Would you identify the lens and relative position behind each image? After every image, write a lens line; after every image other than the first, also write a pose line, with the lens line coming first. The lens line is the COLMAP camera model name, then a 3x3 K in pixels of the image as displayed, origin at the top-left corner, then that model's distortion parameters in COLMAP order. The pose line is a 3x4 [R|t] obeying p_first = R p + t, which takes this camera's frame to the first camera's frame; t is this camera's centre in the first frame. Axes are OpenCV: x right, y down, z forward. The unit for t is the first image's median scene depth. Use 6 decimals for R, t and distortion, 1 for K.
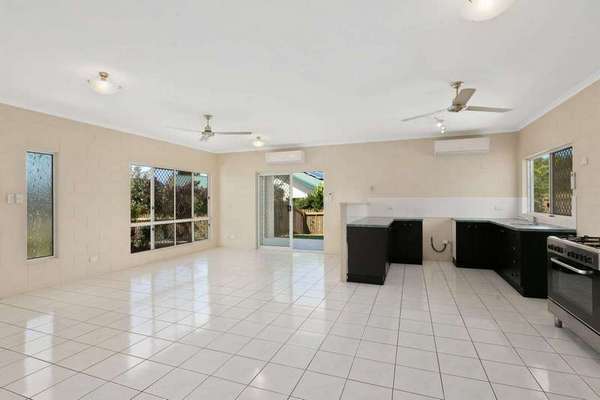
lens RADIAL K [[294.2, 0, 300.0], [0, 294.2, 200.0], [0, 0, 1]] dist [-0.000457, -0.000116]
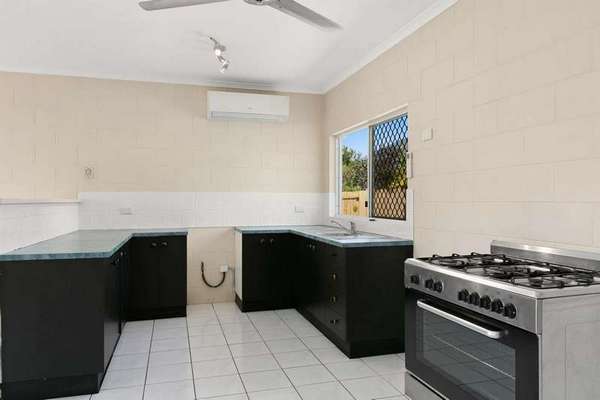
lens RADIAL K [[410.0, 0, 300.0], [0, 410.0, 200.0], [0, 0, 1]] dist [-0.002722, 0.000151]
pose [[0.785385, 0.001686, 0.619006, 0.123510], [-0.002361, 0.999997, 0.000271, 0.007417], [-0.619003, -0.001675, 0.785386, 0.303513]]
